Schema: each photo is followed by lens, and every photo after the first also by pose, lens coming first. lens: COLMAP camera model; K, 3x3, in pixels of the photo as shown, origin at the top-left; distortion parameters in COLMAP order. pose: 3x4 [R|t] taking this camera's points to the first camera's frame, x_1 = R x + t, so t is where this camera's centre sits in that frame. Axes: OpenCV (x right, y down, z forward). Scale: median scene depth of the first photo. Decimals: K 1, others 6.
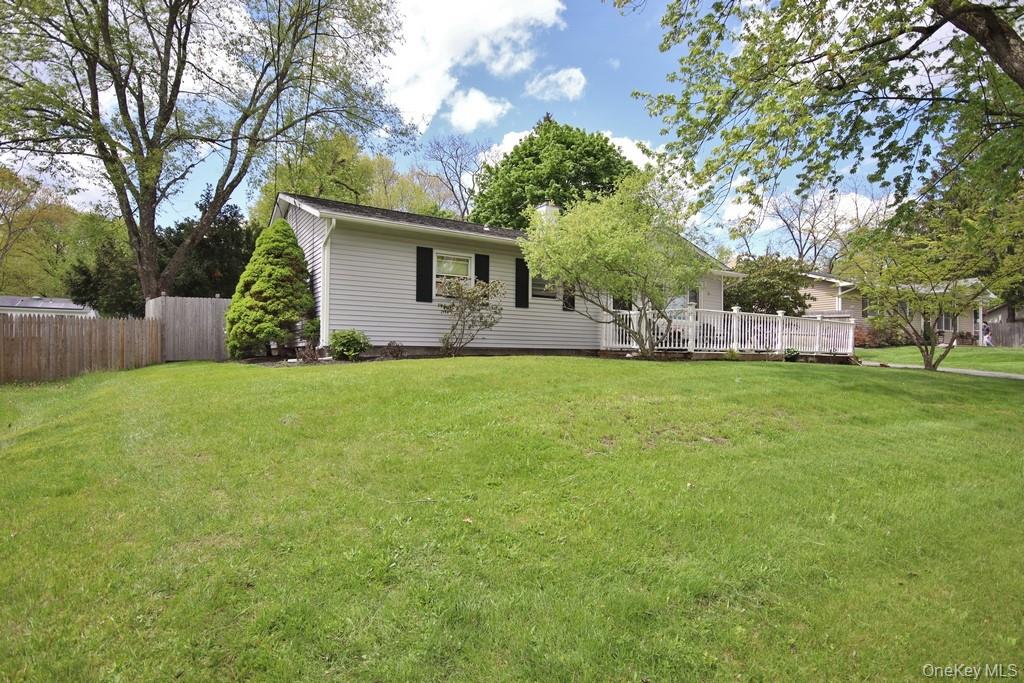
lens RADIAL K [[503.2, 0, 509.2], [0, 503.2, 341.1], [0, 0, 1]] dist [0.002226, 0.000401]
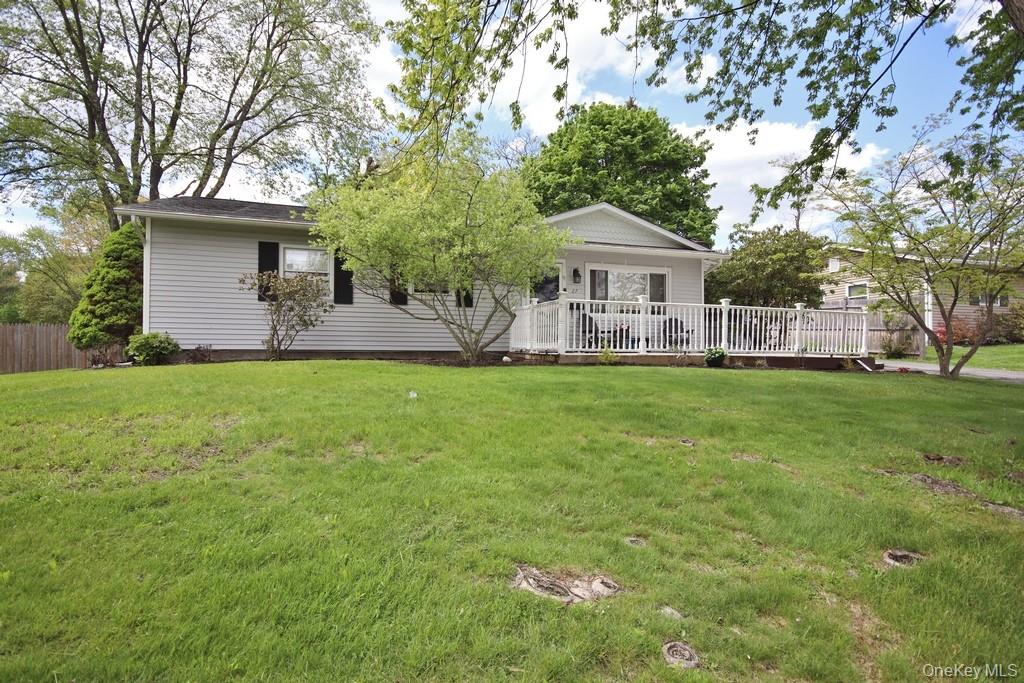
lens RADIAL K [[513.0, 0, 506.6], [0, 513.0, 346.2], [0, 0, 1]] dist [0.006908, 0.000867]
pose [[0.970886, -0.008673, -0.239384, 0.475341], [0.009243, 0.999956, 0.001256, 0.006494], [0.239363, -0.003432, 0.970924, 0.192878]]
